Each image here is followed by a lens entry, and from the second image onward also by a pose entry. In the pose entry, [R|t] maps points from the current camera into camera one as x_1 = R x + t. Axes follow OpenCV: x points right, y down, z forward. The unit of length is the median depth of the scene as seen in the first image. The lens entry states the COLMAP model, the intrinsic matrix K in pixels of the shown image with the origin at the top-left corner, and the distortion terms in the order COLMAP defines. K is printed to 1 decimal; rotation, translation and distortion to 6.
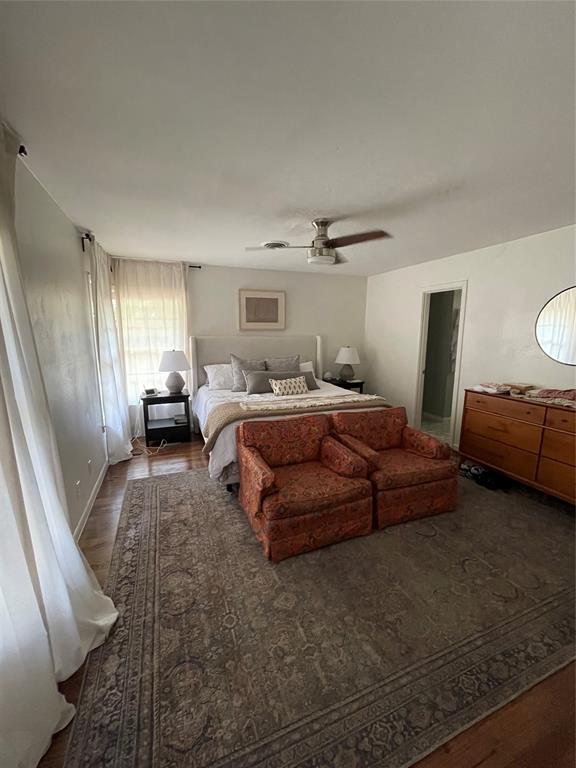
lens RADIAL K [[309.9, 0, 286.9], [0, 309.9, 385.2], [0, 0, 1]] dist [-0.004114, 0.000196]
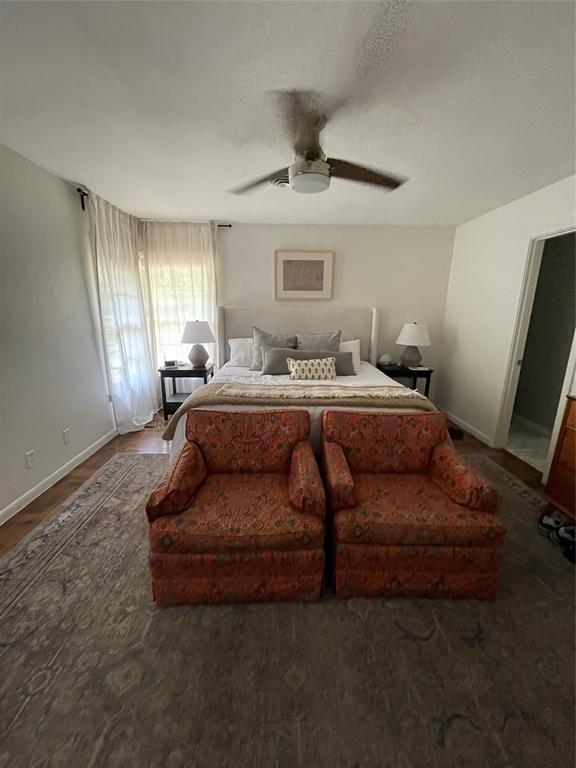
lens RADIAL K [[309.9, 0, 288.3], [0, 309.9, 385.2], [0, 0, 1]] dist [-0.004114, 0.000196]
pose [[0.939086, 0.091108, -0.331386, 0.249763], [-0.068889, 0.994553, 0.078216, -0.014387], [0.336707, -0.050622, 0.940248, 0.250838]]
